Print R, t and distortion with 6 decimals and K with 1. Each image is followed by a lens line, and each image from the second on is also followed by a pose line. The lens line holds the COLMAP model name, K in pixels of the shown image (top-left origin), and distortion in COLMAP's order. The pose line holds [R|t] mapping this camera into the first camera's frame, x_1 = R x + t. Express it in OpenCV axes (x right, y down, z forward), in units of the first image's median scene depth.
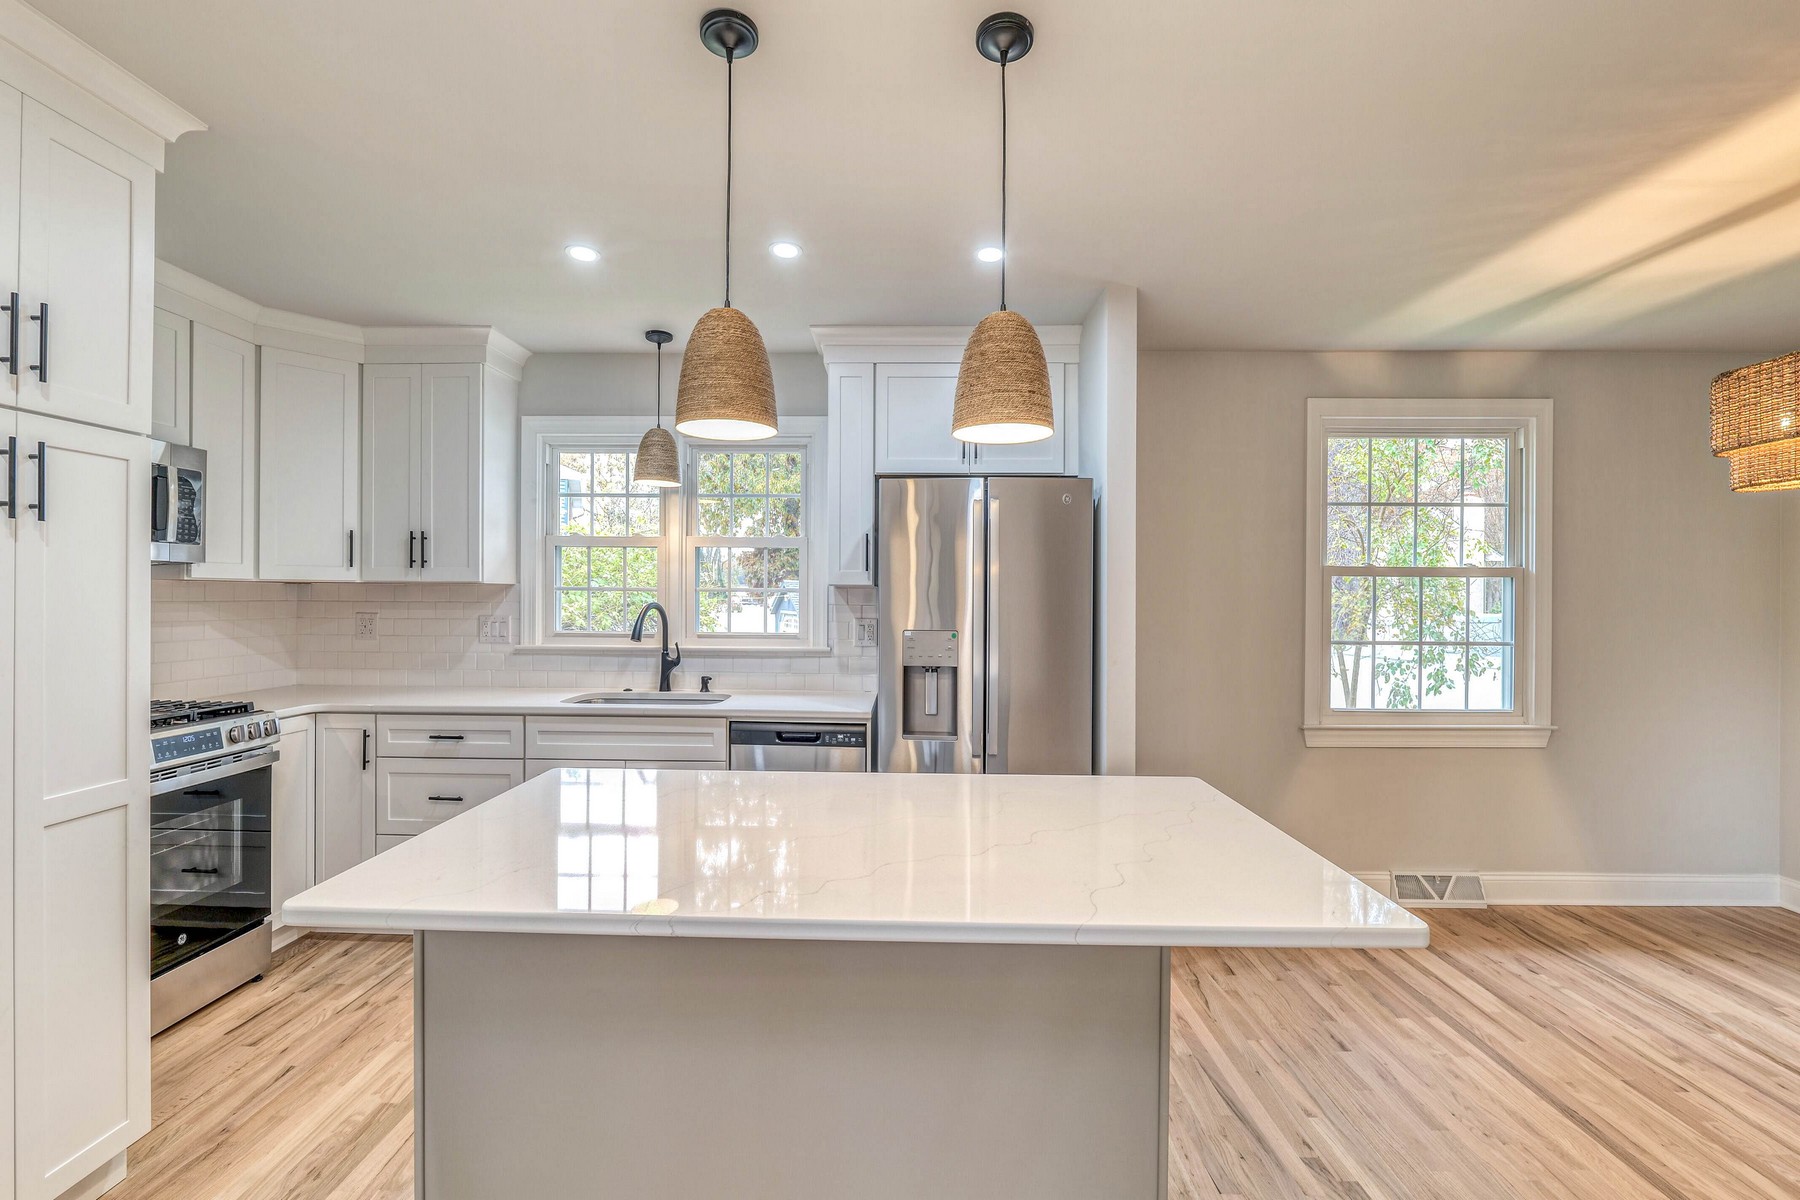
lens RADIAL K [[729.9, 0, 891.2], [0, 729.9, 593.9], [0, 0, 1]] dist [-0.013046, 0.001060]
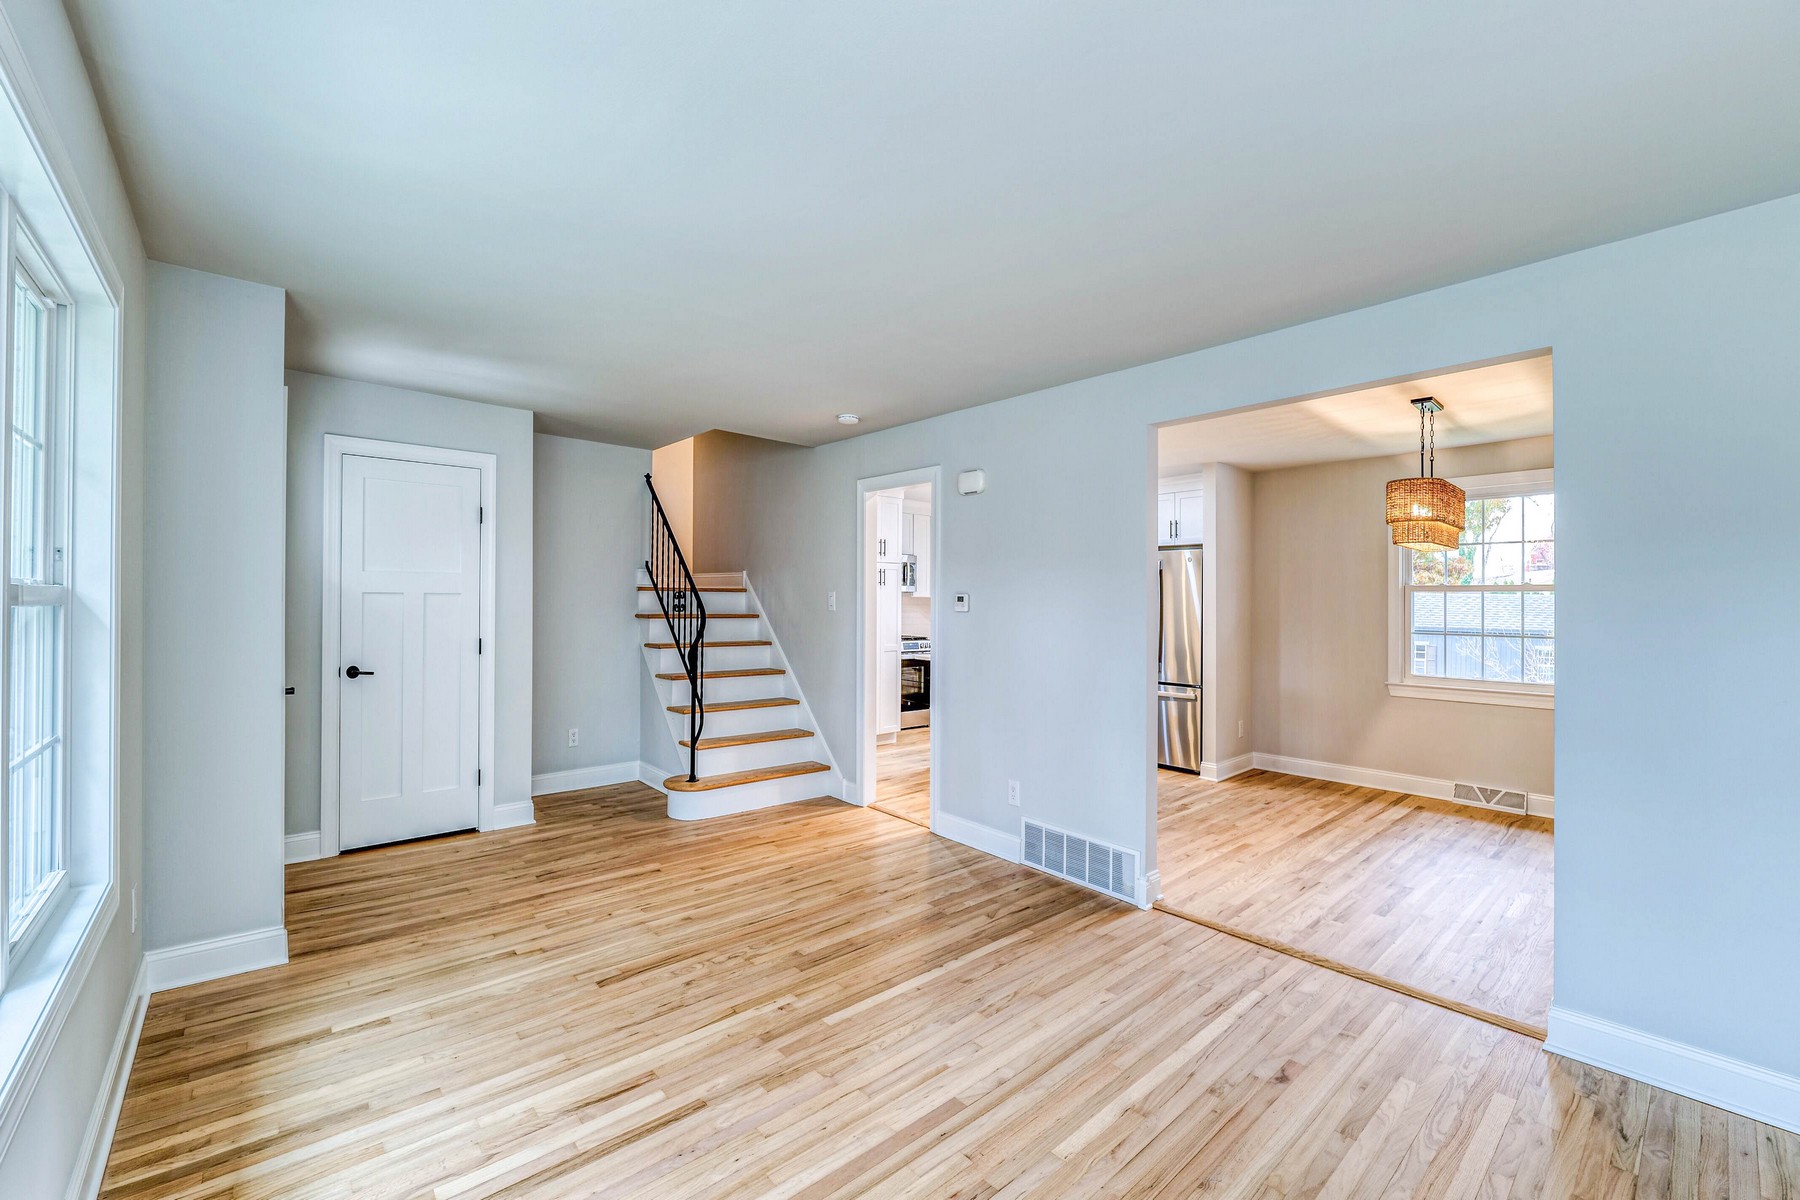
lens RADIAL K [[729.9, 0, 891.2], [0, 729.9, 593.9], [0, 0, 1]] dist [-0.013046, 0.001060]
pose [[0.673286, -0.006914, -0.739350, 1.149339], [-0.004076, 0.999906, -0.013063, 0.007205], [0.739371, 0.011808, 0.673195, -1.054607]]
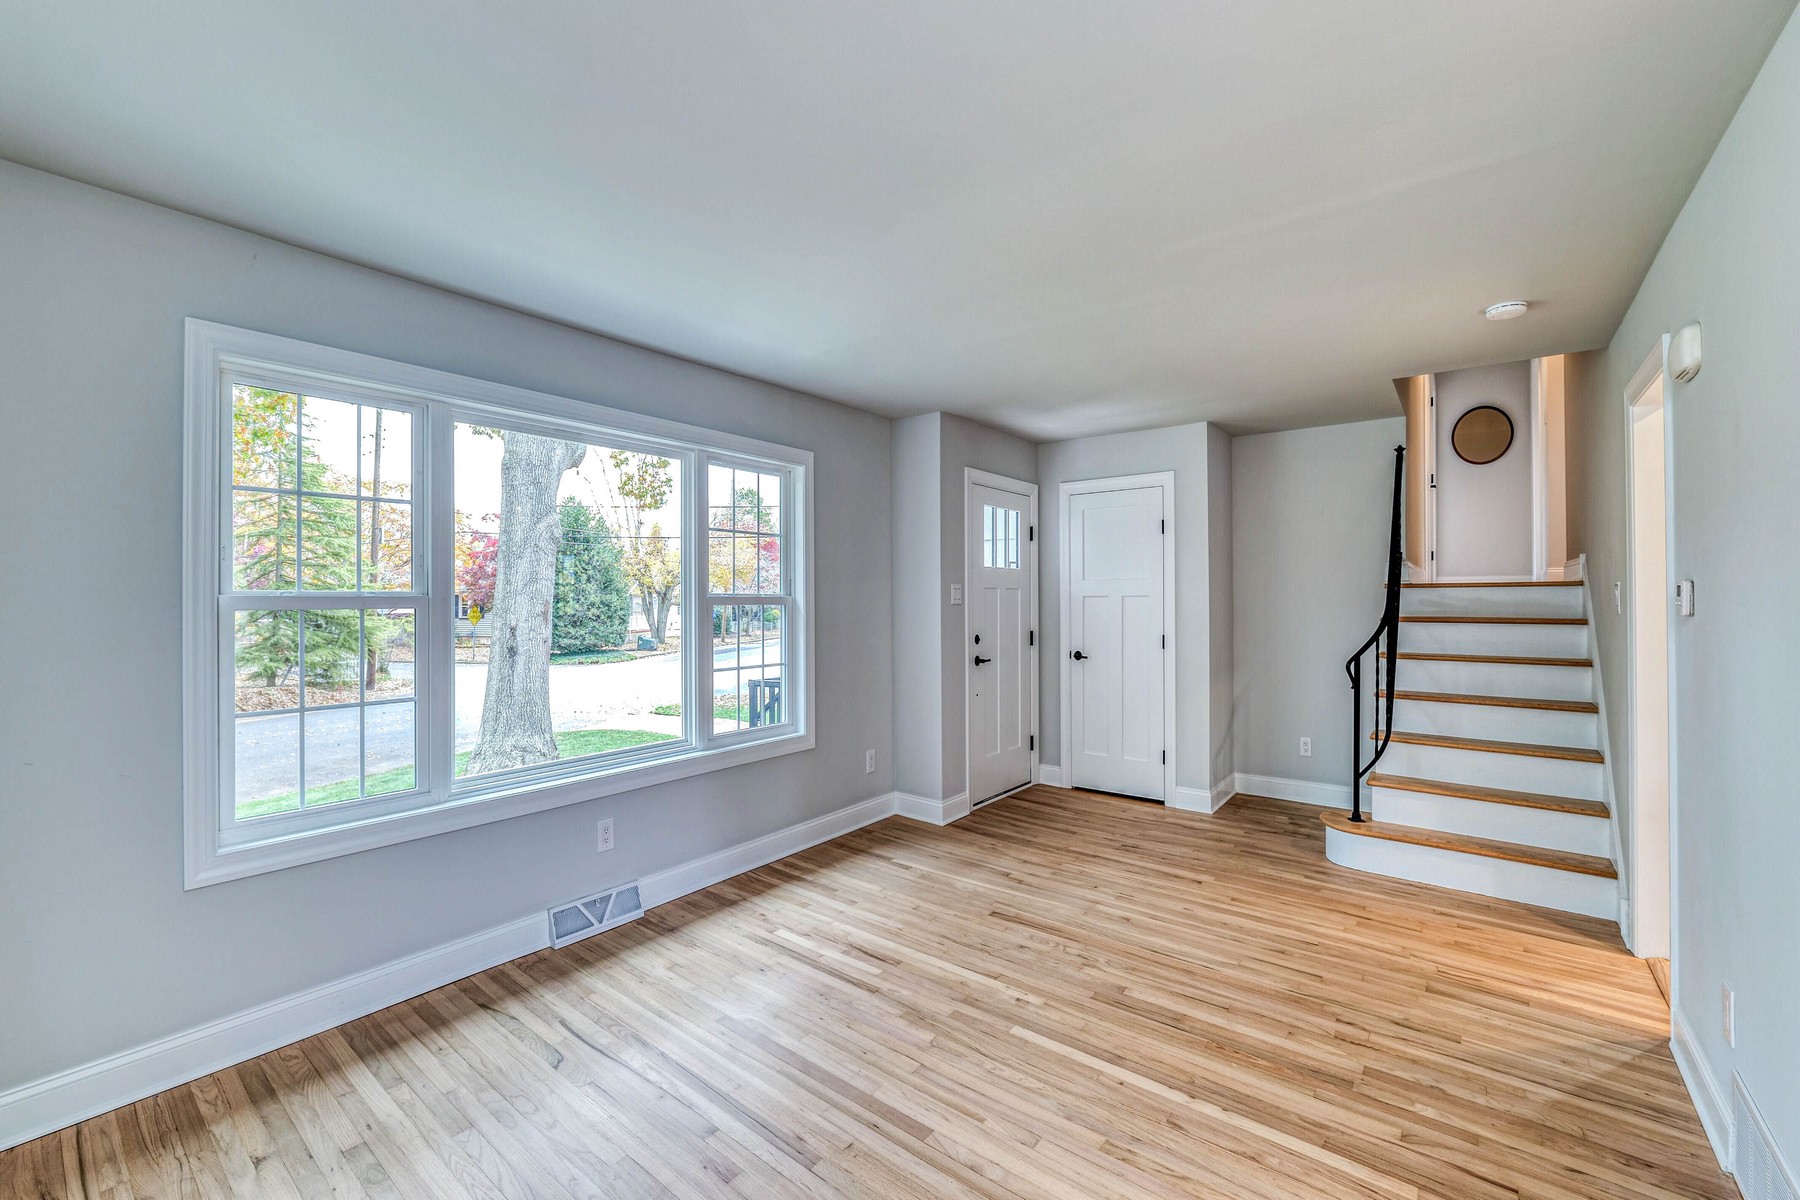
lens RADIAL K [[729.9, 0, 891.2], [0, 729.9, 593.9], [0, 0, 1]] dist [-0.013046, 0.001060]
pose [[-0.606663, -0.010991, -0.794883, 1.215360], [0.000929, 0.999894, -0.014534, 0.010459], [0.794959, -0.009556, -0.606588, -0.173471]]
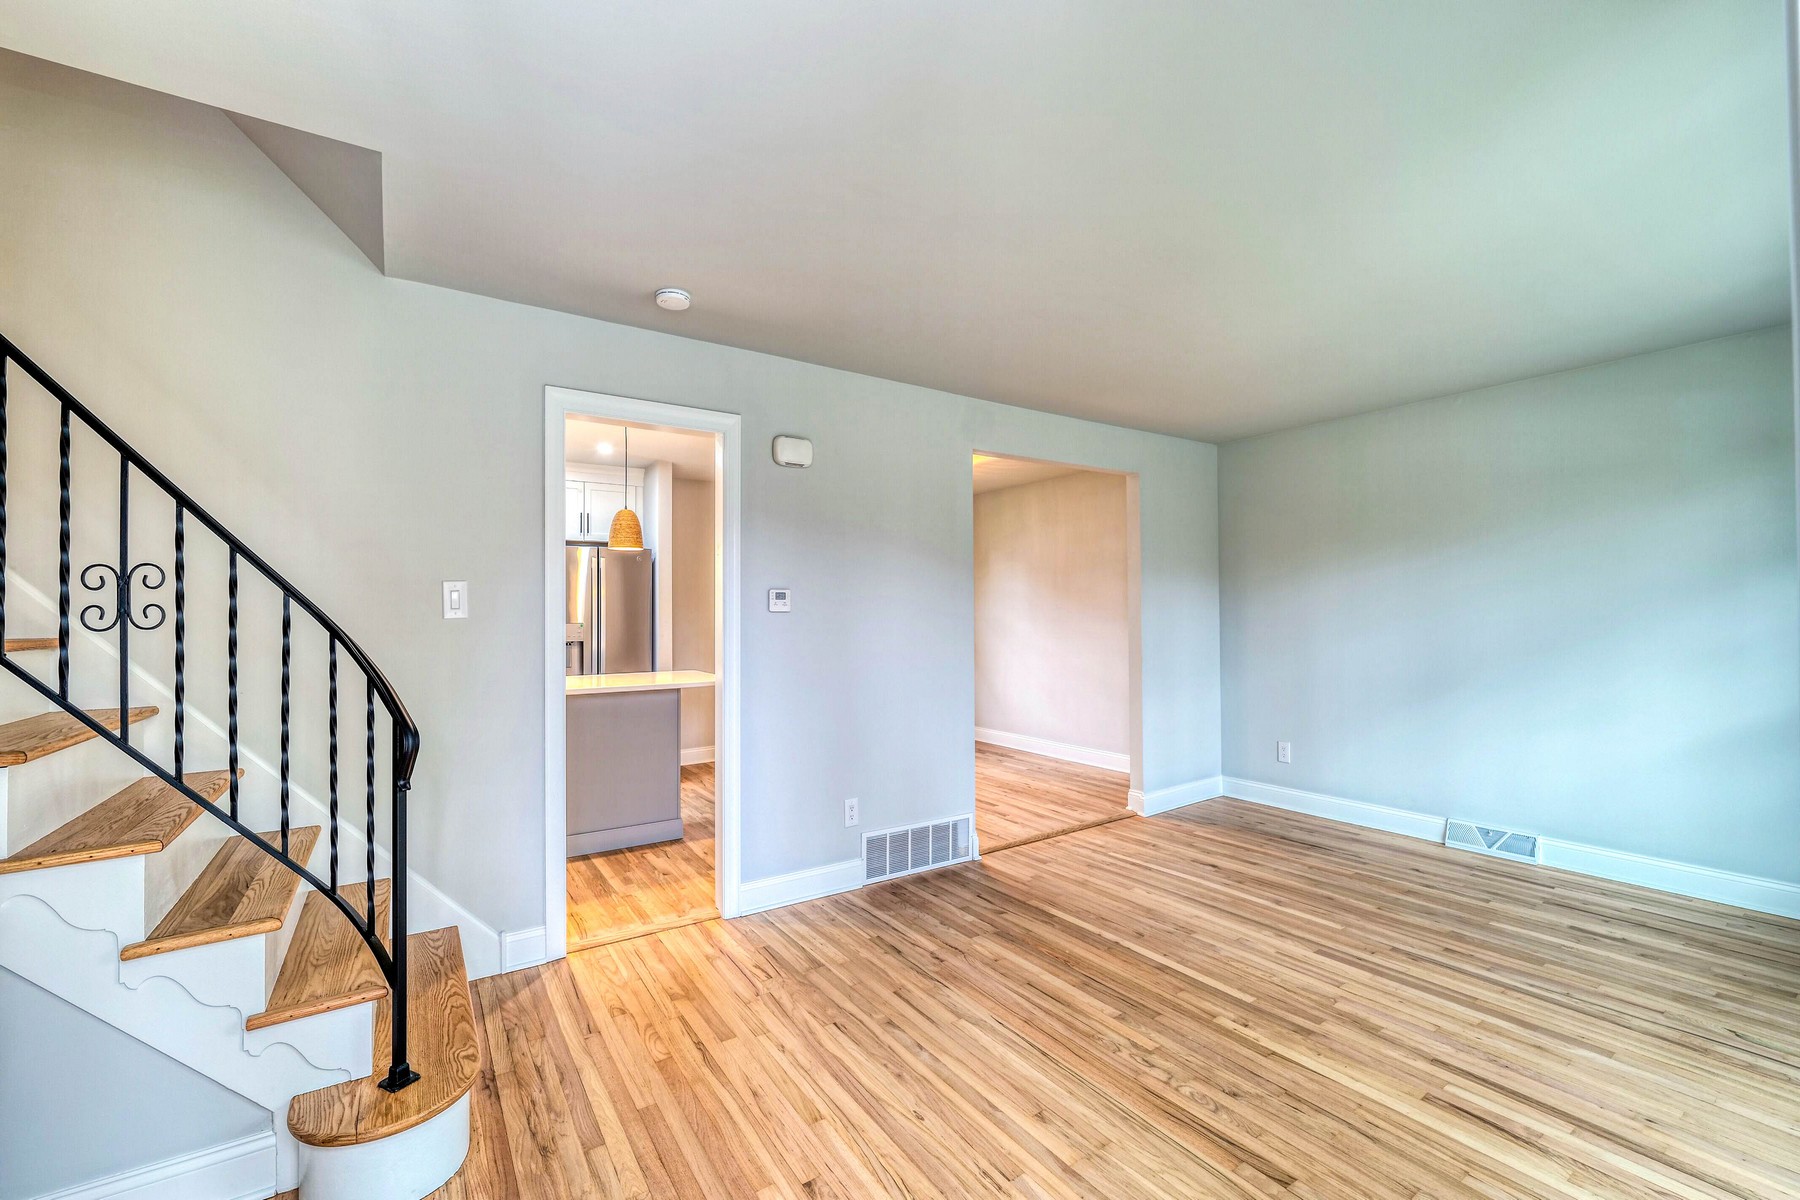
lens RADIAL K [[729.9, 0, 891.2], [0, 729.9, 593.9], [0, 0, 1]] dist [-0.013046, 0.001060]
pose [[0.821580, 0.001124, 0.570092, -0.321883], [0.012405, 0.999726, -0.019849, 0.019195], [-0.569958, 0.023380, 0.821341, -1.014343]]
